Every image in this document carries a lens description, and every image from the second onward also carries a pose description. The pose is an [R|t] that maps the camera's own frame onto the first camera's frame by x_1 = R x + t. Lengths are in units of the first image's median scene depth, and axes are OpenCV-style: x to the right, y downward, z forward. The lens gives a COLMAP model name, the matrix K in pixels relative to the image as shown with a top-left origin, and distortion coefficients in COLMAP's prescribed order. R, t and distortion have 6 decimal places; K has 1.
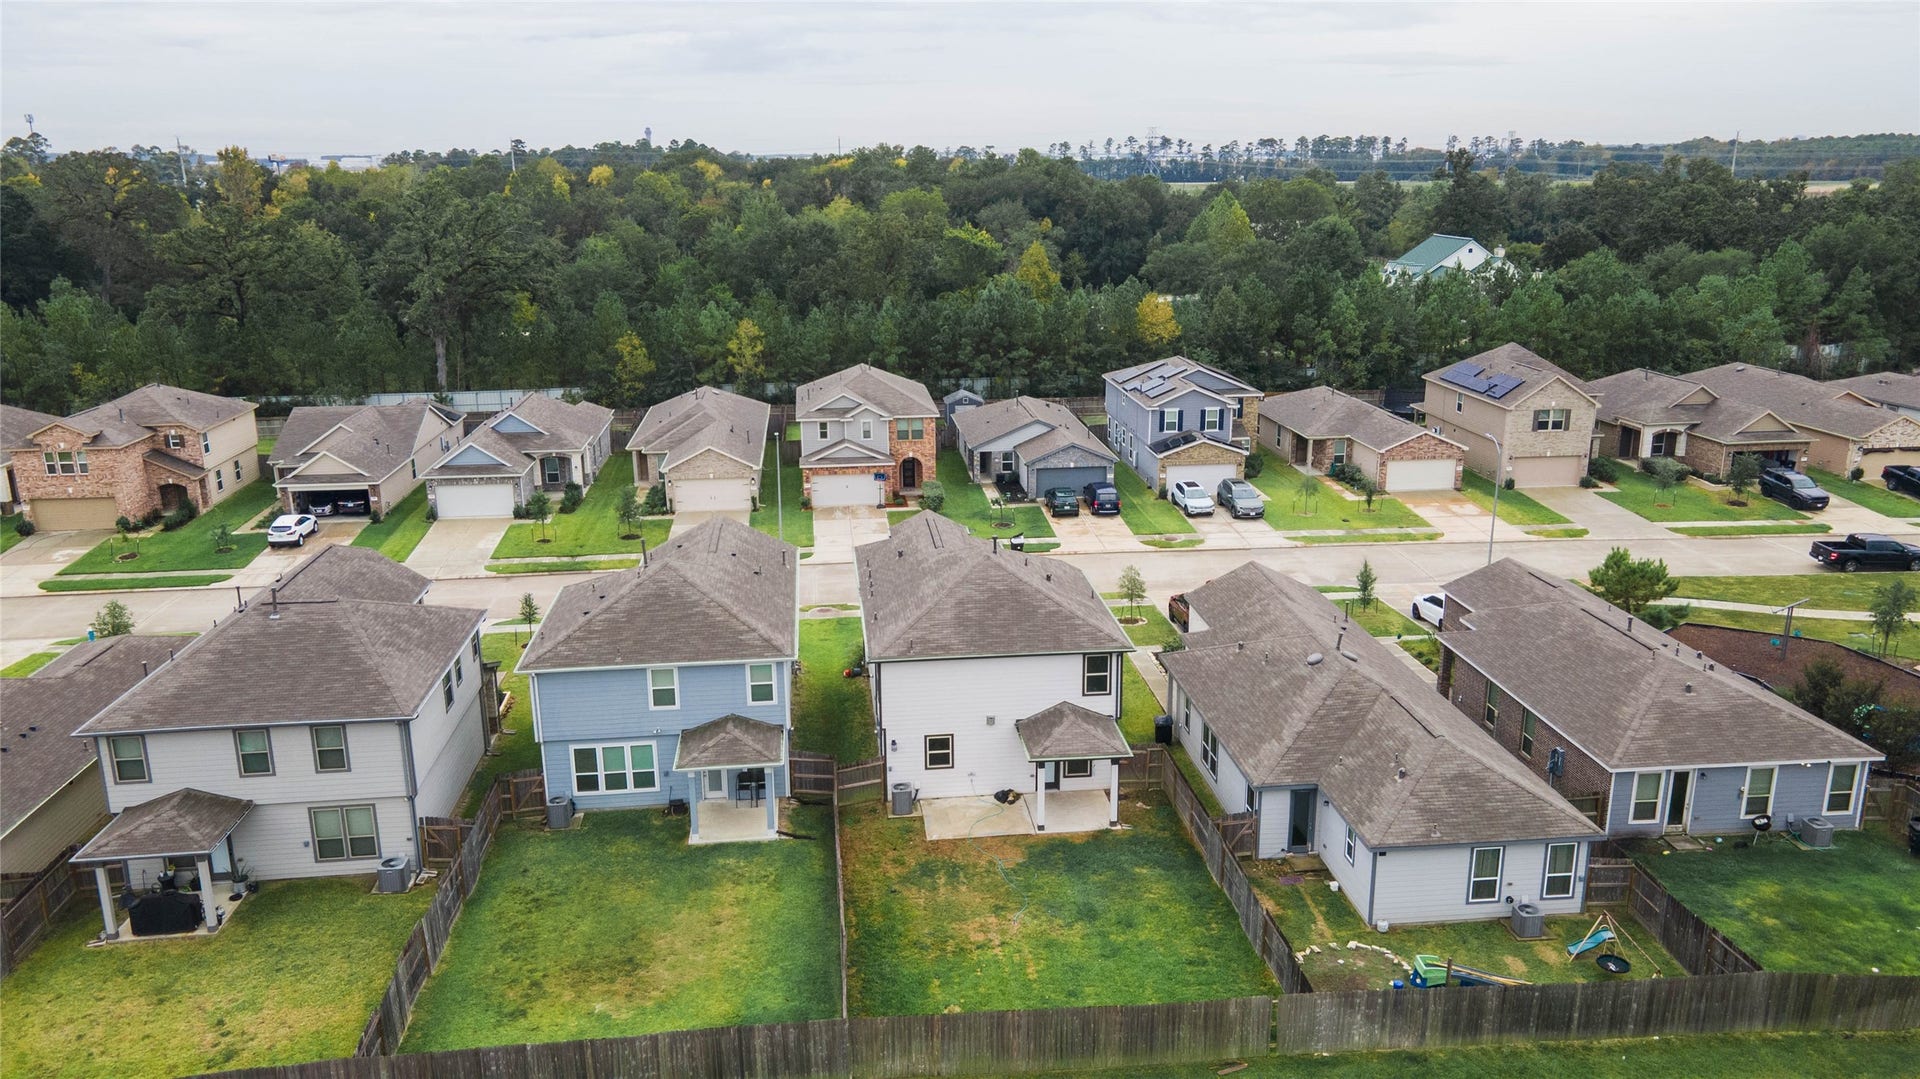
lens RADIAL K [[1386.6, 0, 956.5], [0, 1386.6, 532.9], [0, 0, 1]] dist [0.029556, -0.004254]
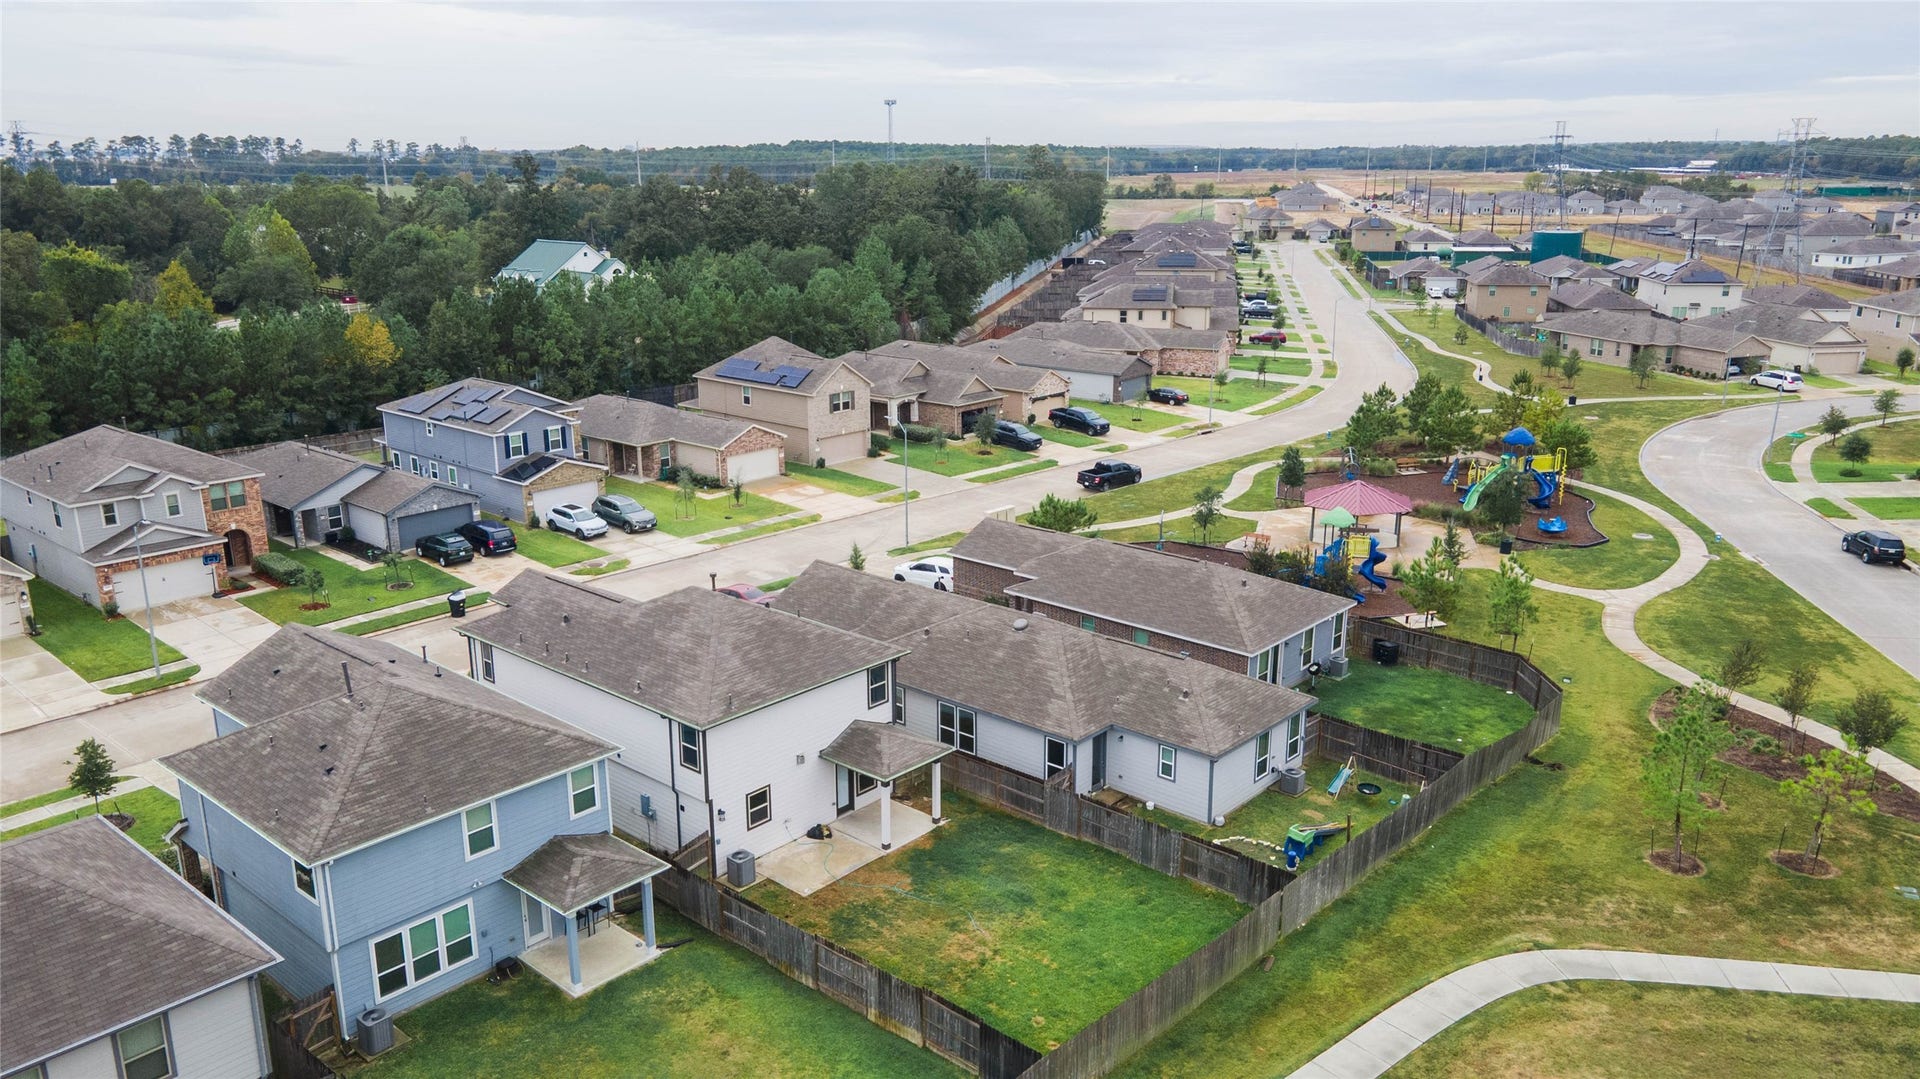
lens RADIAL K [[1386.6, 0, 959.9], [0, 1386.6, 543.9], [0, 0, 1]] dist [0.029556, -0.004254]
pose [[0.743251, -0.174930, 0.645737, -0.251171], [0.171872, 0.982742, 0.068398, -0.029404], [-0.646558, 0.060147, 0.760490, 0.099531]]
